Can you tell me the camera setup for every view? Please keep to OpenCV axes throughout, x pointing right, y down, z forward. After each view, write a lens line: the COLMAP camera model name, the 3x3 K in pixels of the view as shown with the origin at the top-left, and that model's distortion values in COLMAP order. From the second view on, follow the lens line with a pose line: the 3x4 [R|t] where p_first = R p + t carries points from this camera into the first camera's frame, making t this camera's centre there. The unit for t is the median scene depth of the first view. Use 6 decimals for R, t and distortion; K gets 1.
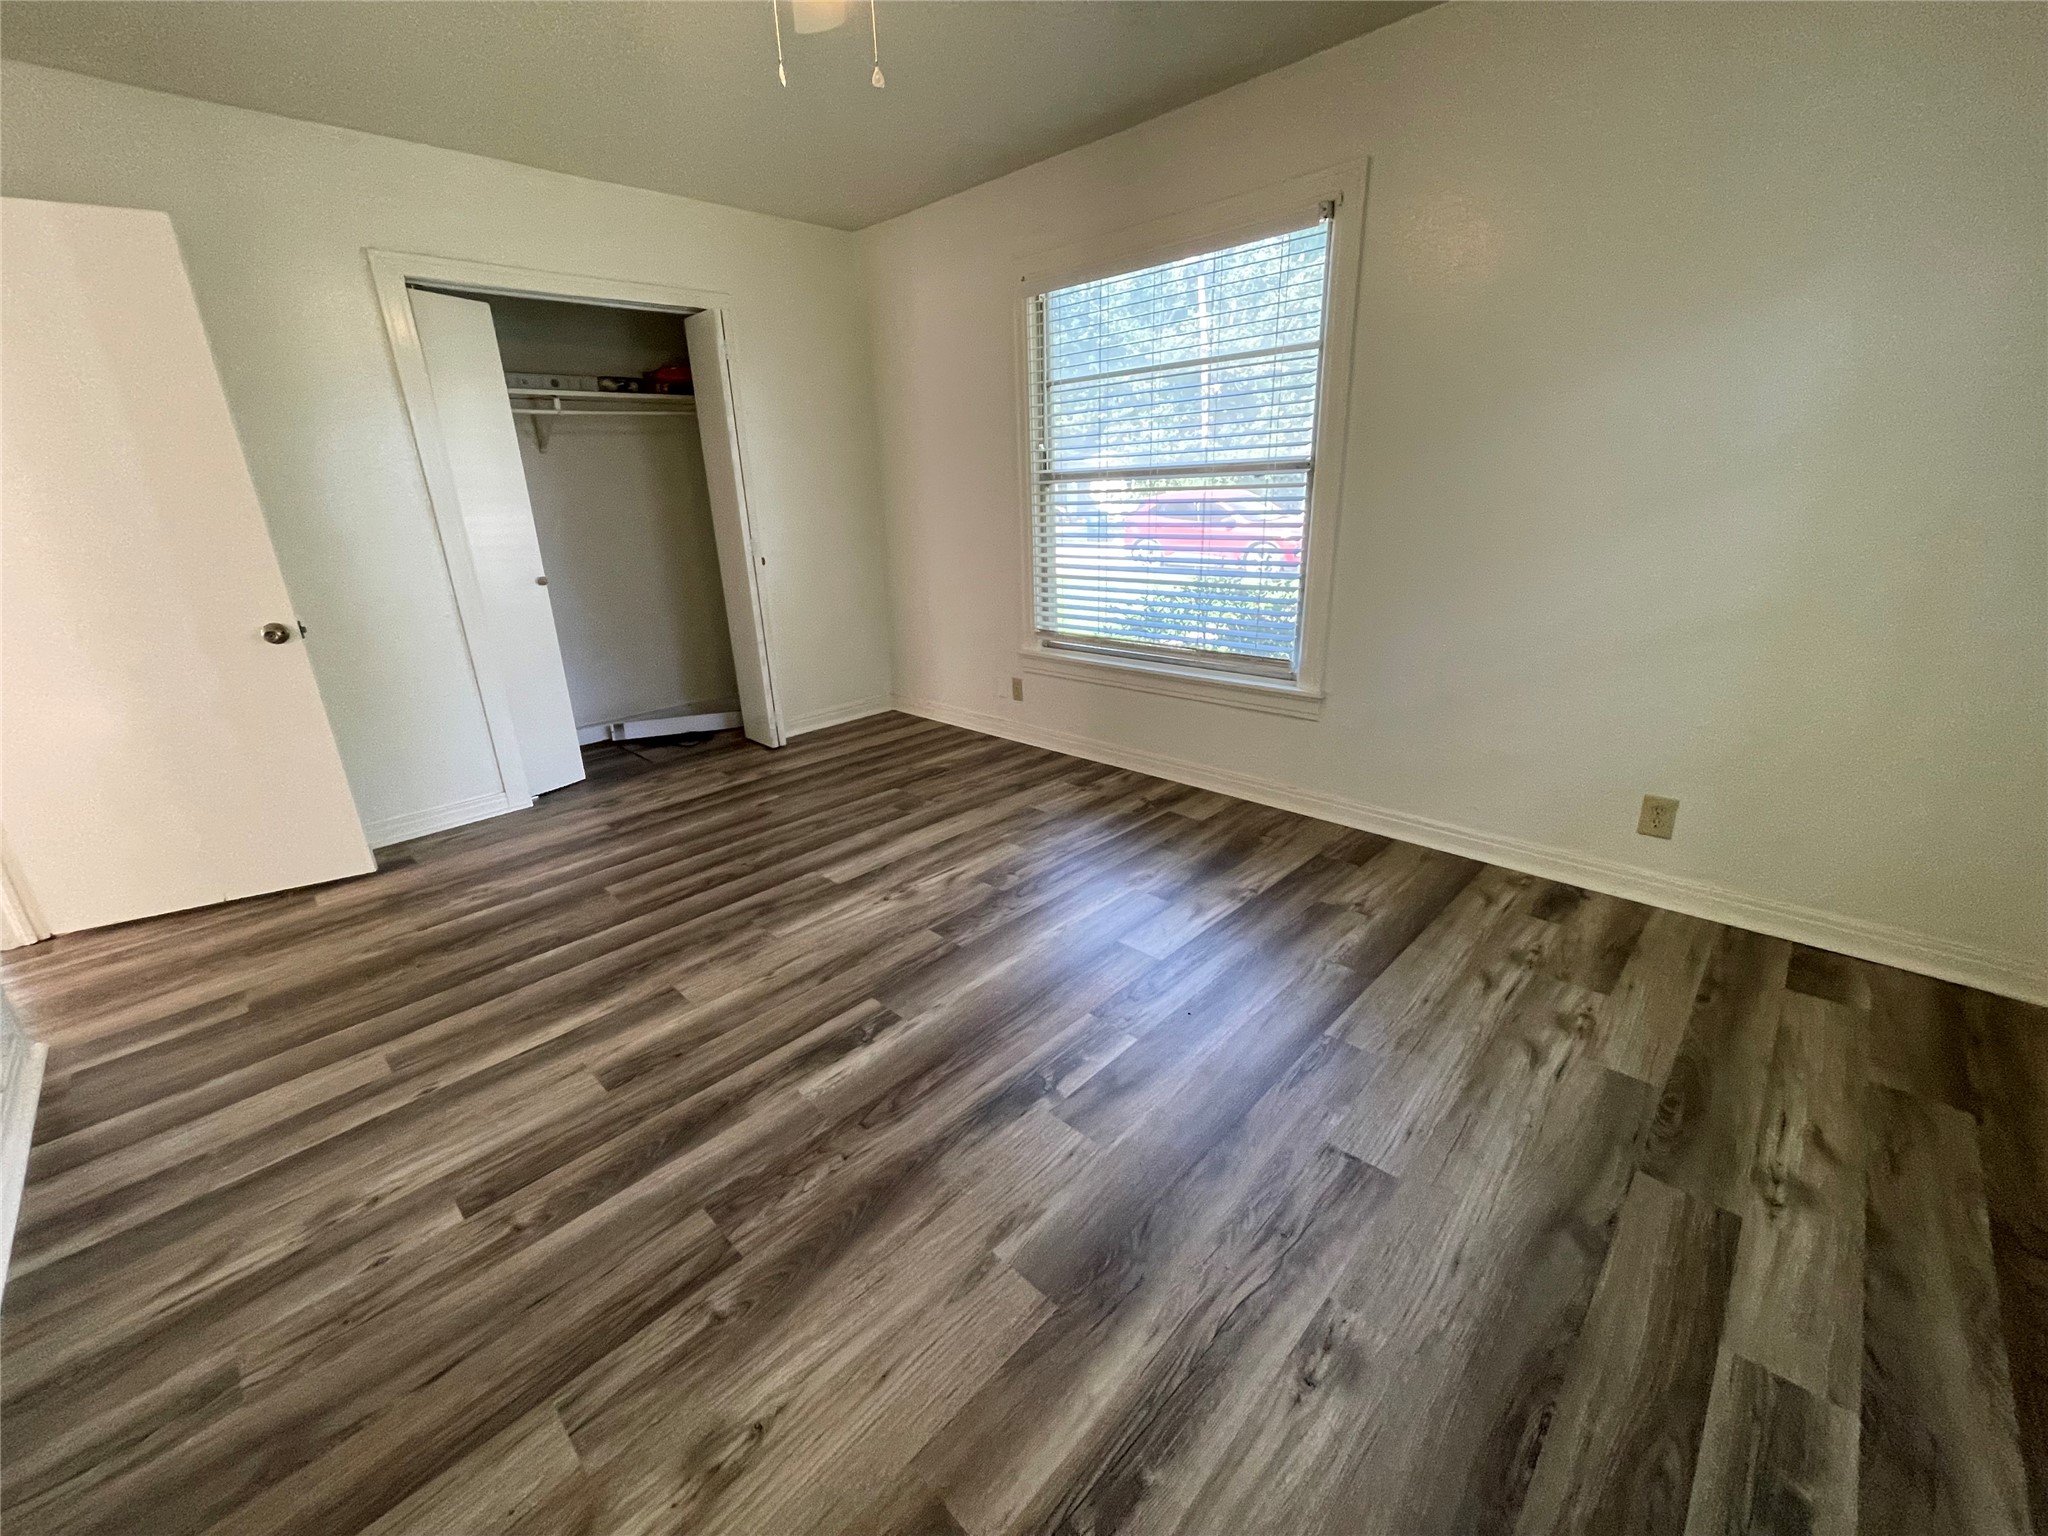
lens RADIAL K [[827.0, 0, 1016.7], [0, 827.0, 768.5], [0, 0, 1]] dist [0.003714, 0.000295]
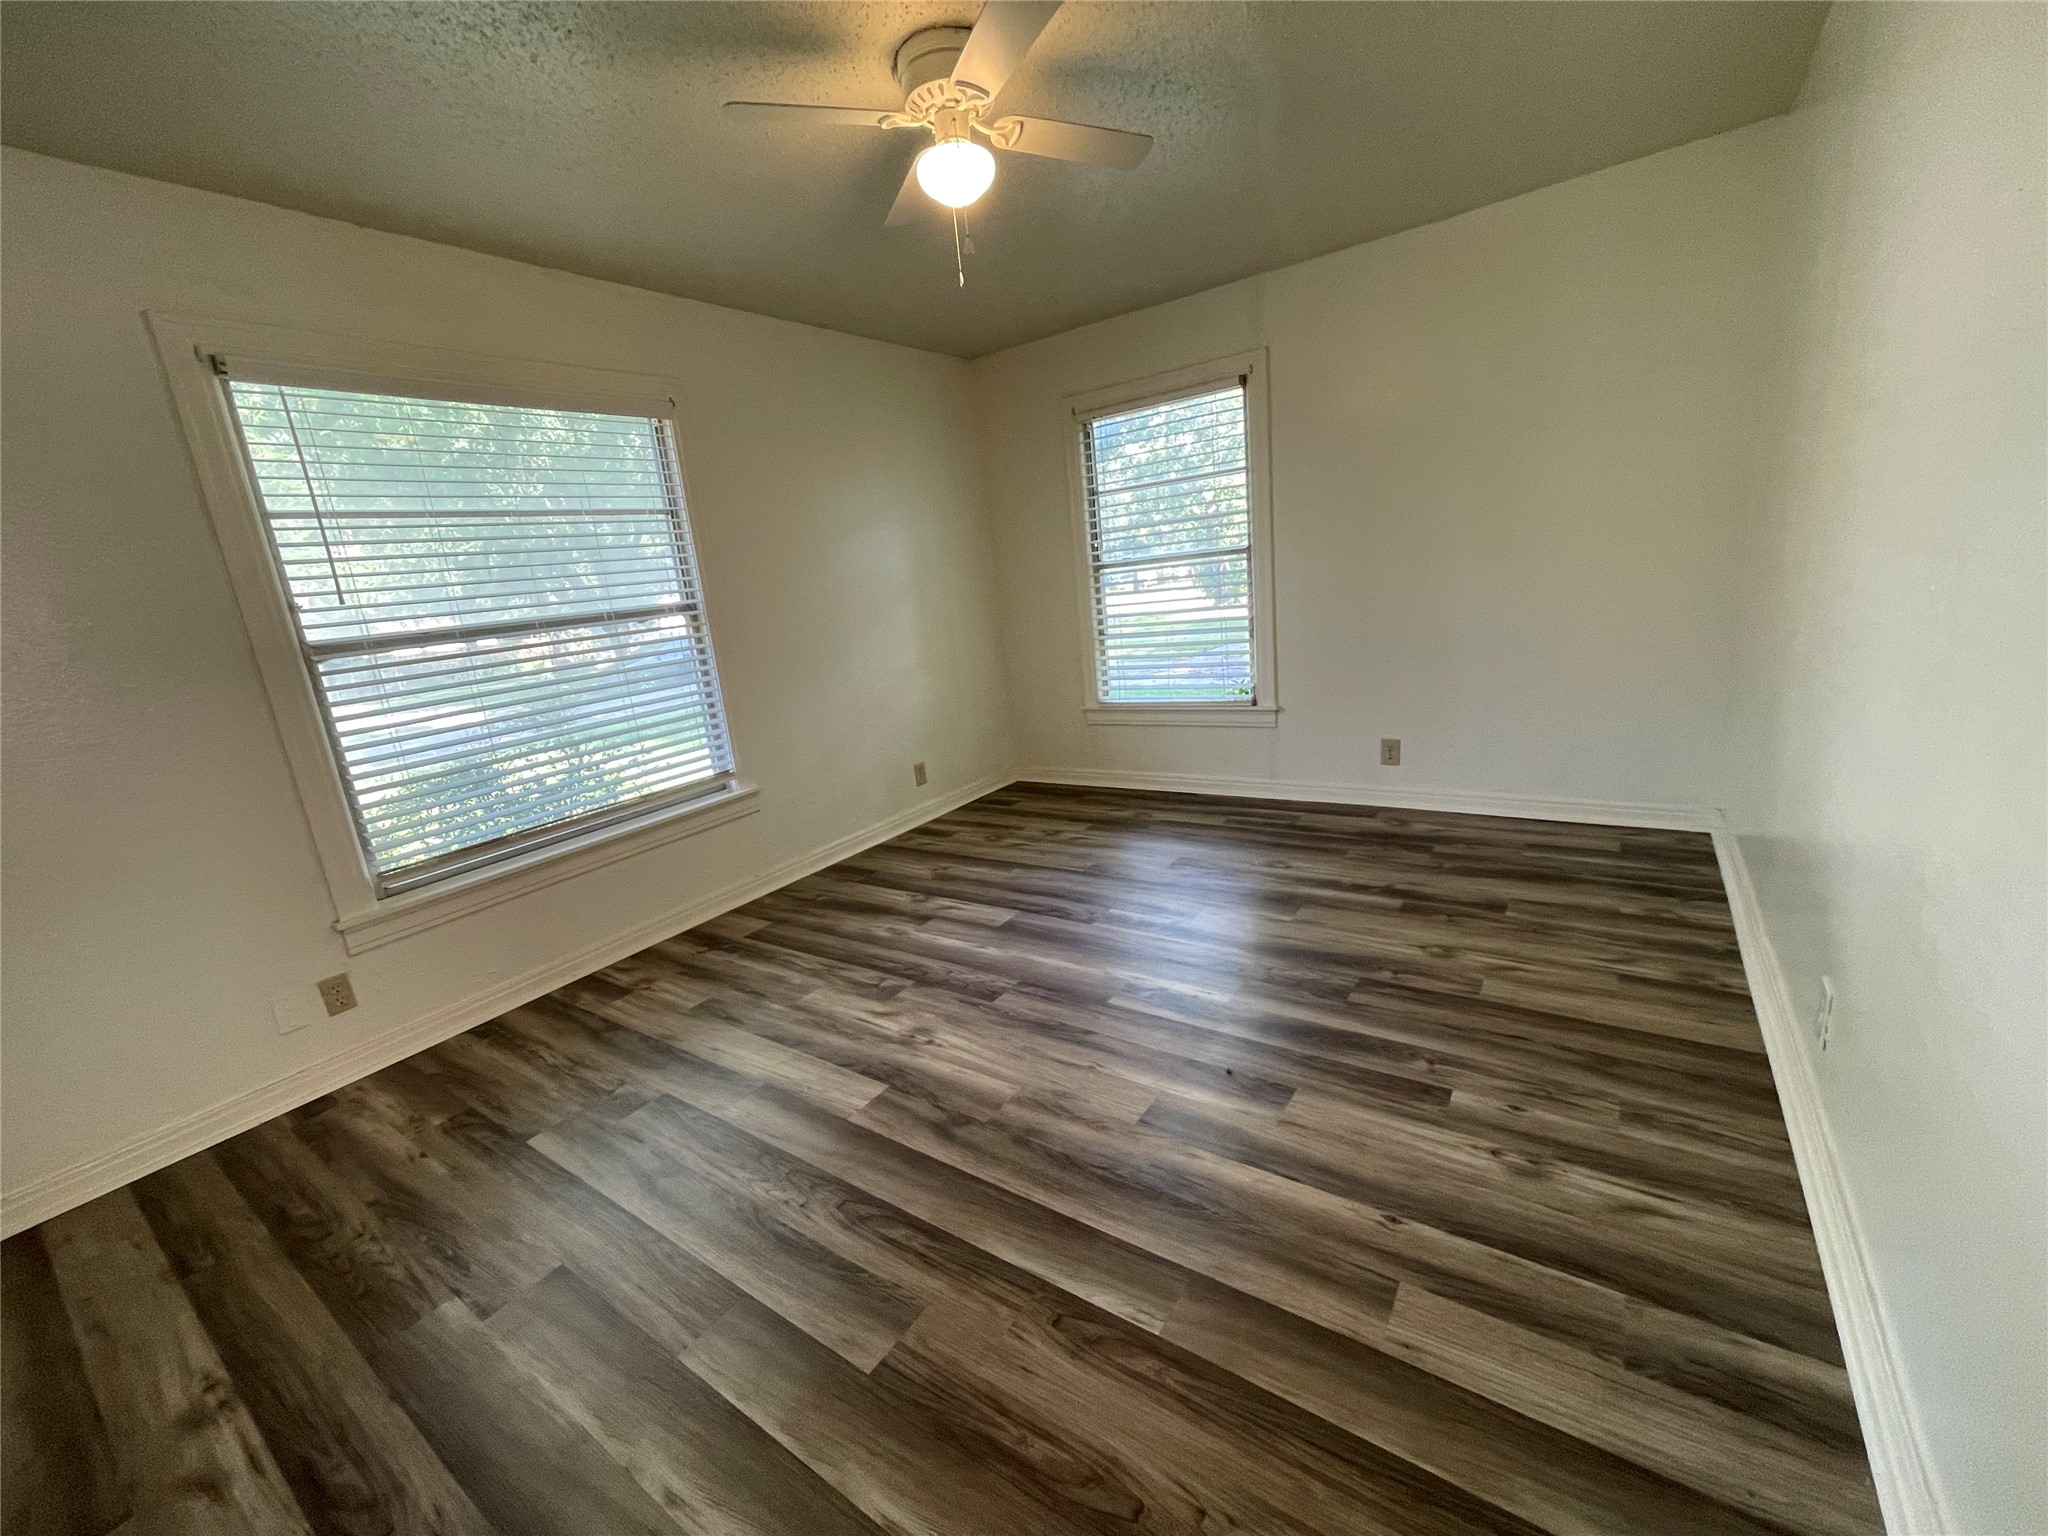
lens RADIAL K [[827.0, 0, 1015.8], [0, 827.0, 769.4], [0, 0, 1]] dist [0.003714, 0.000295]
pose [[-0.153067, -0.180789, 0.971538, -1.042754], [0.425175, 0.875429, 0.229891, -0.280318], [-0.892074, 0.448263, -0.057133, 0.886027]]
